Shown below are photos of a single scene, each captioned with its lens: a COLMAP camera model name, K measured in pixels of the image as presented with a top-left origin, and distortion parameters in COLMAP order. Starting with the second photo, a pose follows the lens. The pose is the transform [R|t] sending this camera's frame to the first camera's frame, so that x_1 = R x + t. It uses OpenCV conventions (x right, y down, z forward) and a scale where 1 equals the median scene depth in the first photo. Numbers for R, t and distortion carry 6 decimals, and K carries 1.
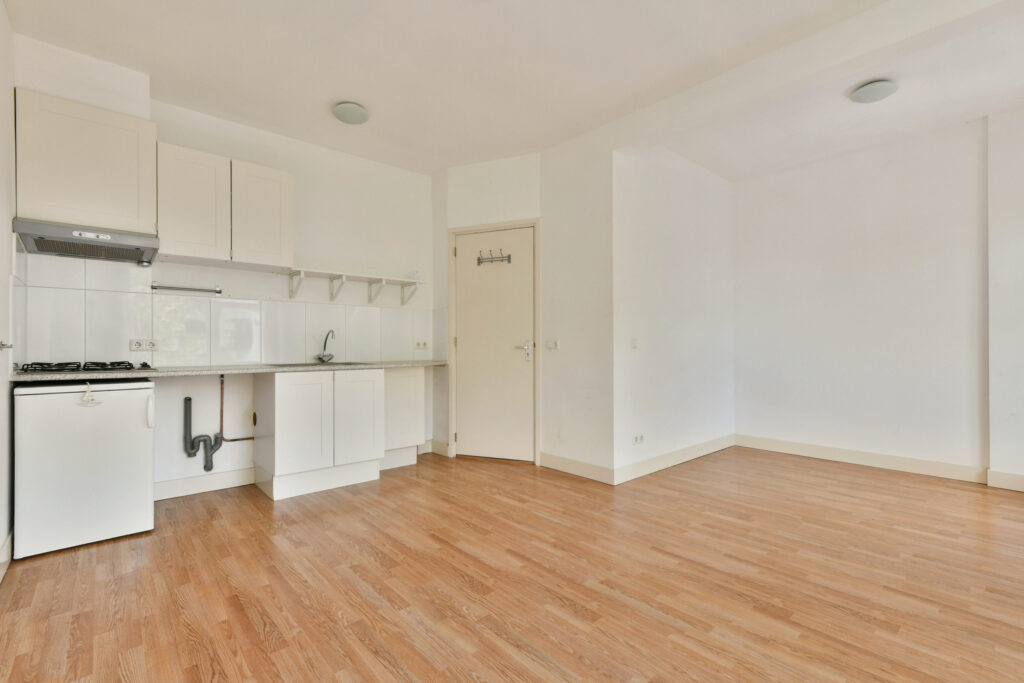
lens RADIAL K [[461.7, 0, 507.7], [0, 461.7, 346.4], [0, 0, 1]] dist [0.001609, 0.000740]
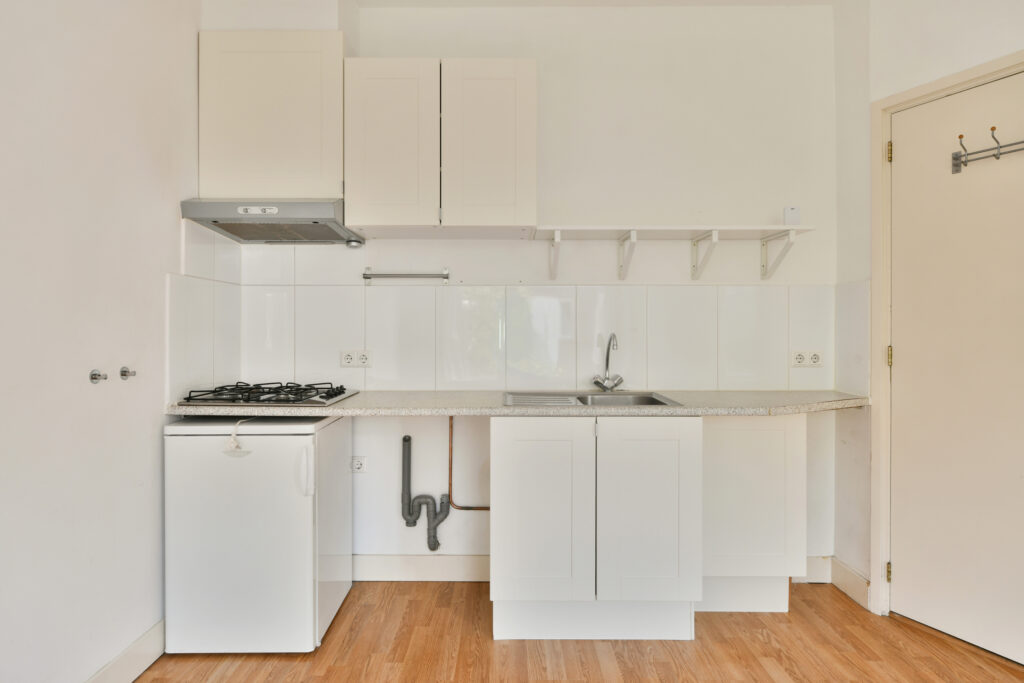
lens RADIAL K [[592.0, 0, 509.3], [0, 592.0, 330.2], [0, 0, 1]] dist [0.002095, 0.000850]
pose [[0.743918, 0.007456, -0.668229, -0.006585], [-0.003689, 0.999968, 0.007050, -0.048395], [0.668260, -0.002780, 0.743922, 0.436334]]
